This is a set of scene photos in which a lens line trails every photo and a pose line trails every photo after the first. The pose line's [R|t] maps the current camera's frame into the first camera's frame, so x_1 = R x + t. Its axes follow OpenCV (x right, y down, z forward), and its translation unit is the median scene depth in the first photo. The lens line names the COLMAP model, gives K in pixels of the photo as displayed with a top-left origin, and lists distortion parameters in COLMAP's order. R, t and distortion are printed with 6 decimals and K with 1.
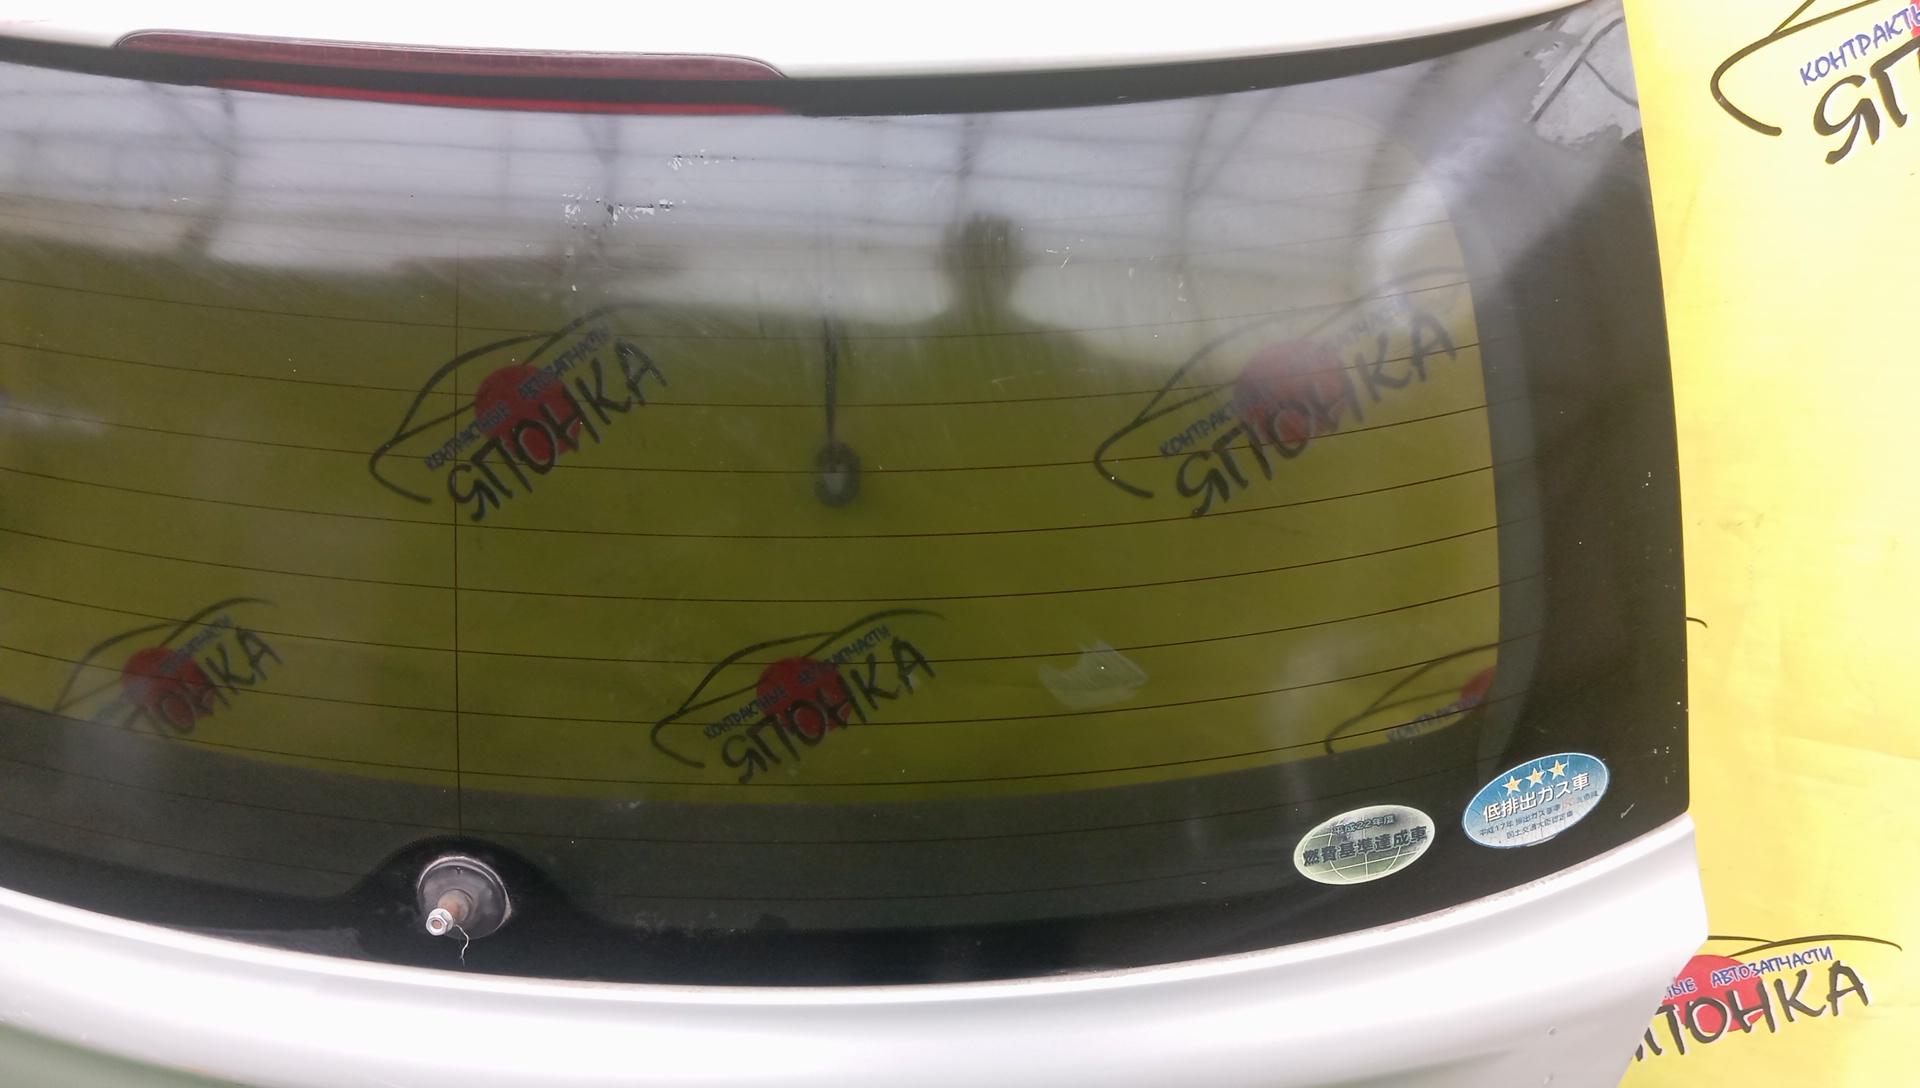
lens RADIAL K [[1564.2, 0, 961.1], [0, 1564.2, 538.0], [0, 0, 1]] dist [0.079093, -0.164820]
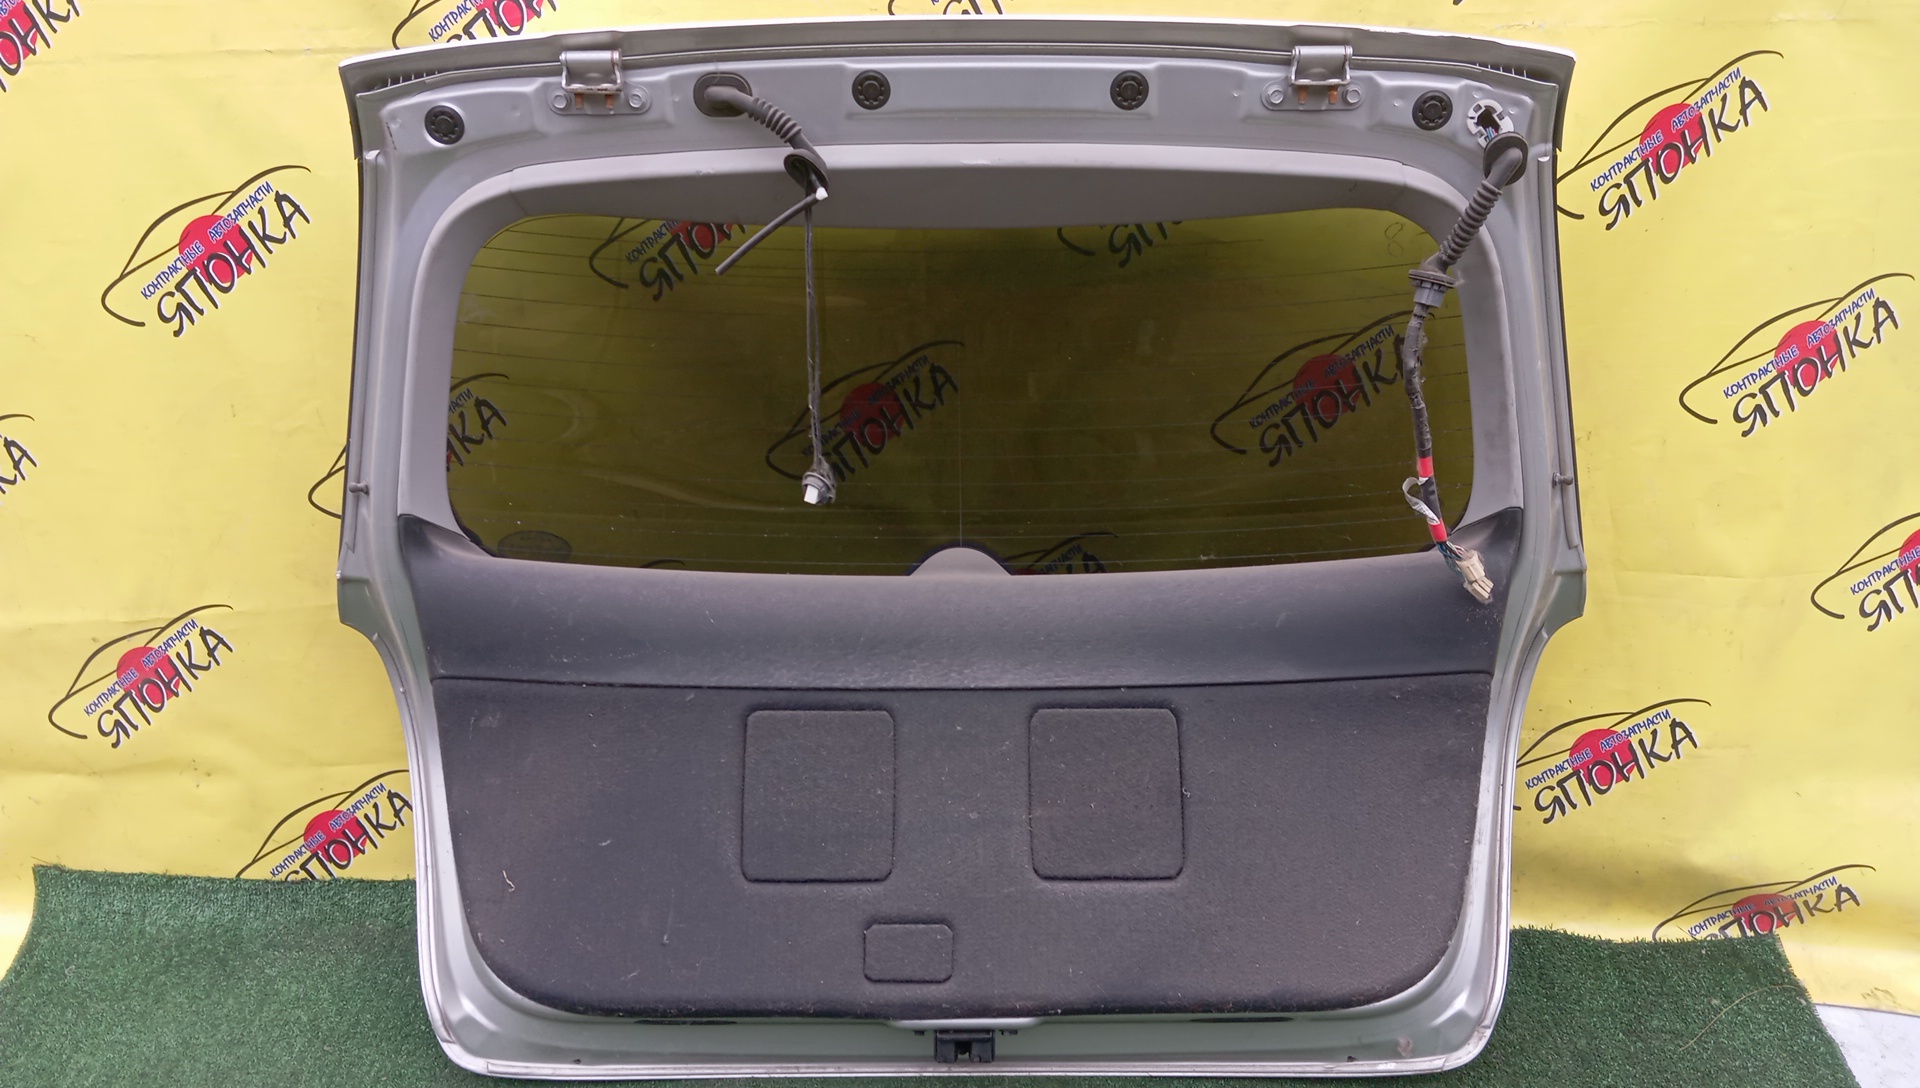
lens RADIAL K [[1564.2, 0, 958.1], [0, 1564.2, 544.8], [0, 0, 1]] dist [0.079093, -0.164820]
pose [[0.995074, -0.039634, 0.090867, -0.341552], [0.056570, 0.979733, -0.192156, 0.383513], [-0.081409, 0.196350, 0.977149, -0.607382]]
